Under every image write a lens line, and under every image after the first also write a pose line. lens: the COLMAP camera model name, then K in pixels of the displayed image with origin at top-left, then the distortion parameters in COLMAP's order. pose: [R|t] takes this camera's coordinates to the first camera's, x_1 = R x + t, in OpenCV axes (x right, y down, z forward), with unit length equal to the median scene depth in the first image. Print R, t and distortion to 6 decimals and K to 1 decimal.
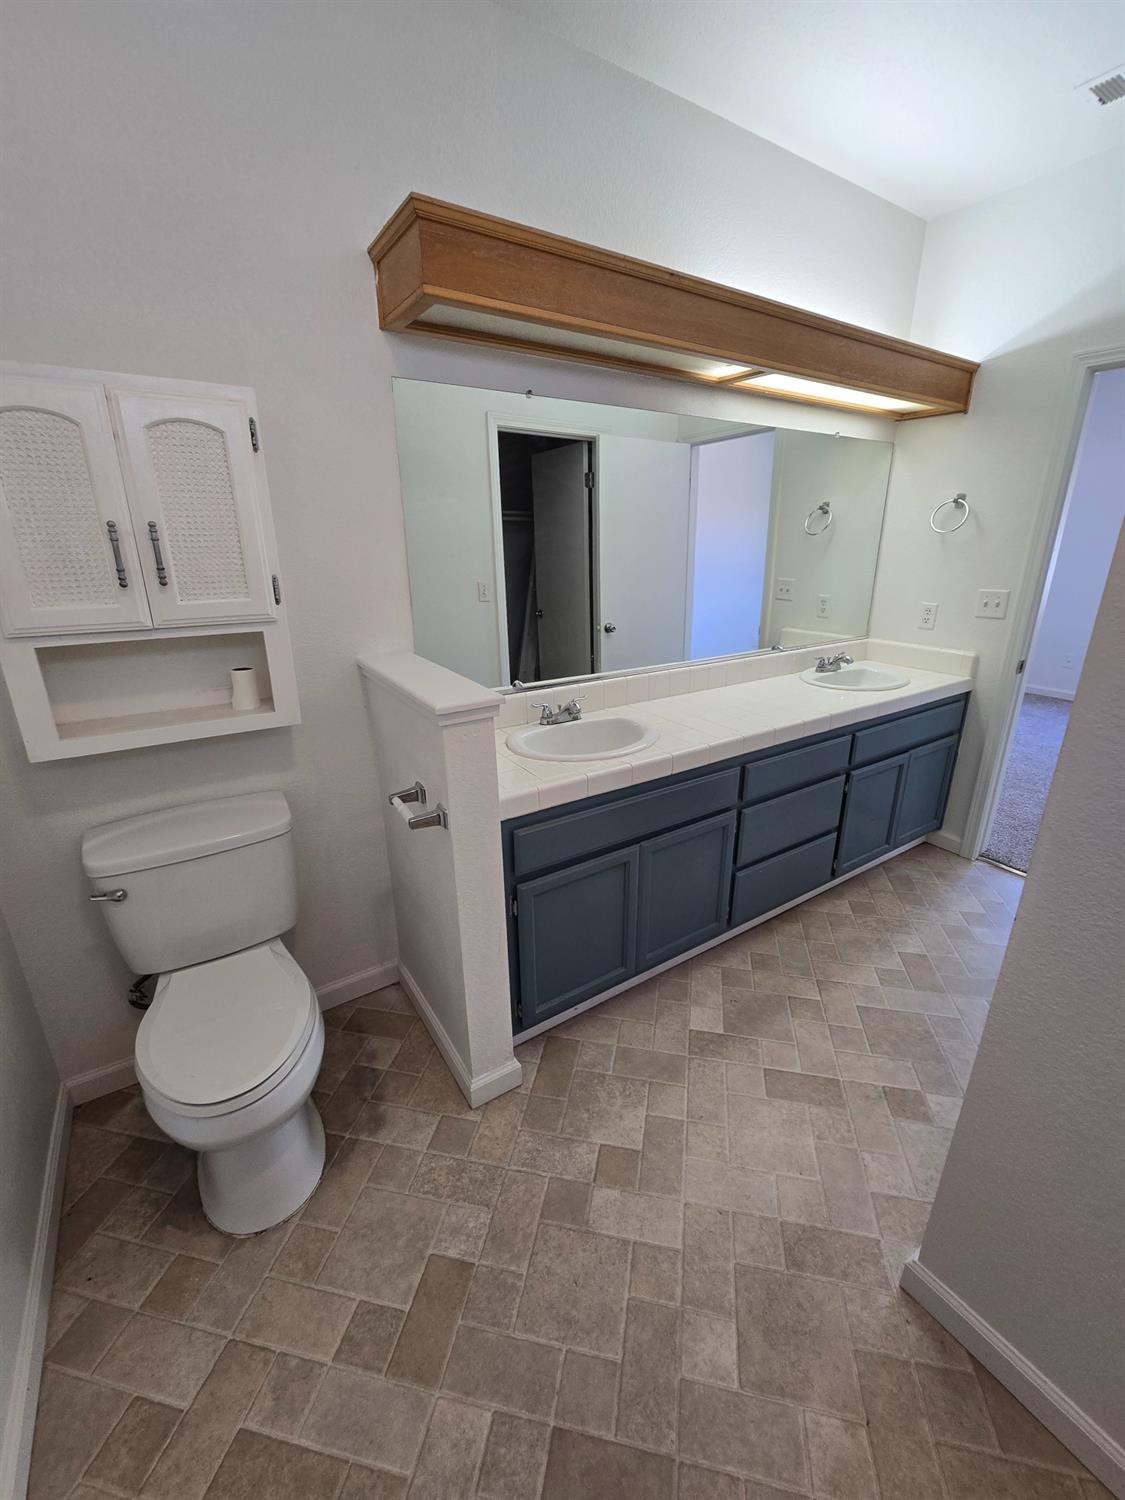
lens RADIAL K [[616.8, 0, 571.1], [0, 616.8, 739.2], [0, 0, 1]] dist [-0.003980, -0.000109]
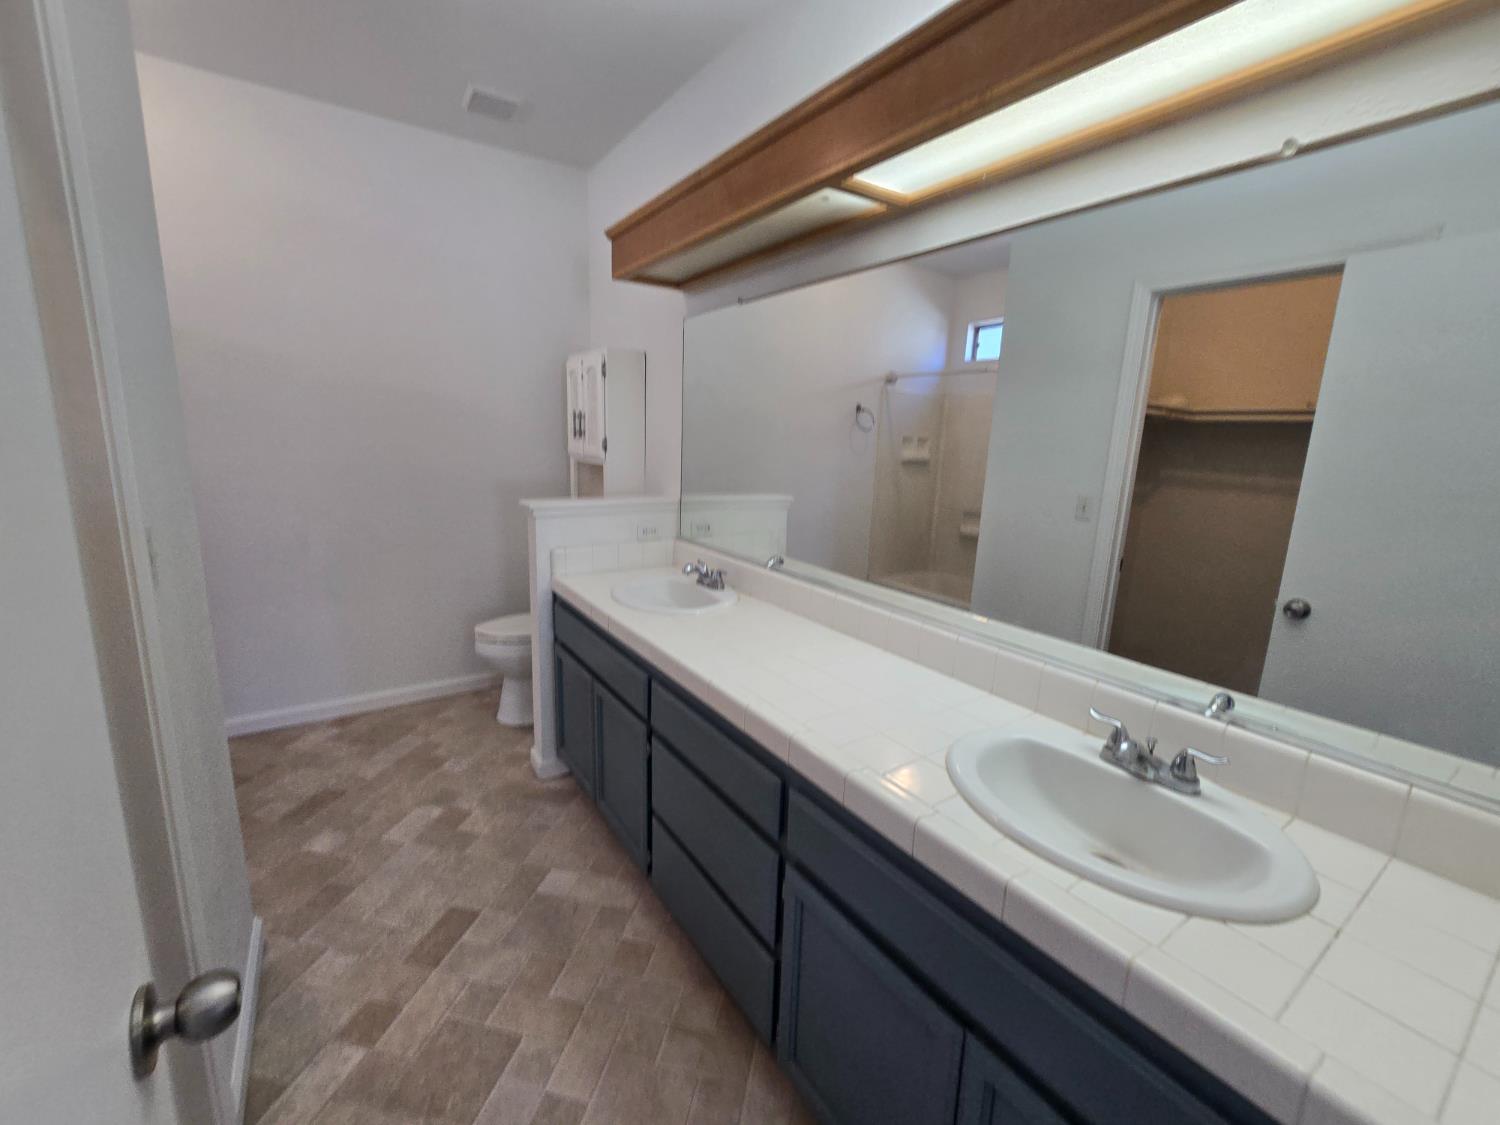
lens RADIAL K [[616.8, 0, 746.1], [0, 616.8, 546.6], [0, 0, 1]] dist [-0.003980, -0.000109]
pose [[0.010209, 0.178505, -0.983886, 1.175975], [-0.345754, 0.923877, 0.164030, -0.331587], [0.938270, 0.338508, 0.071150, 1.102118]]
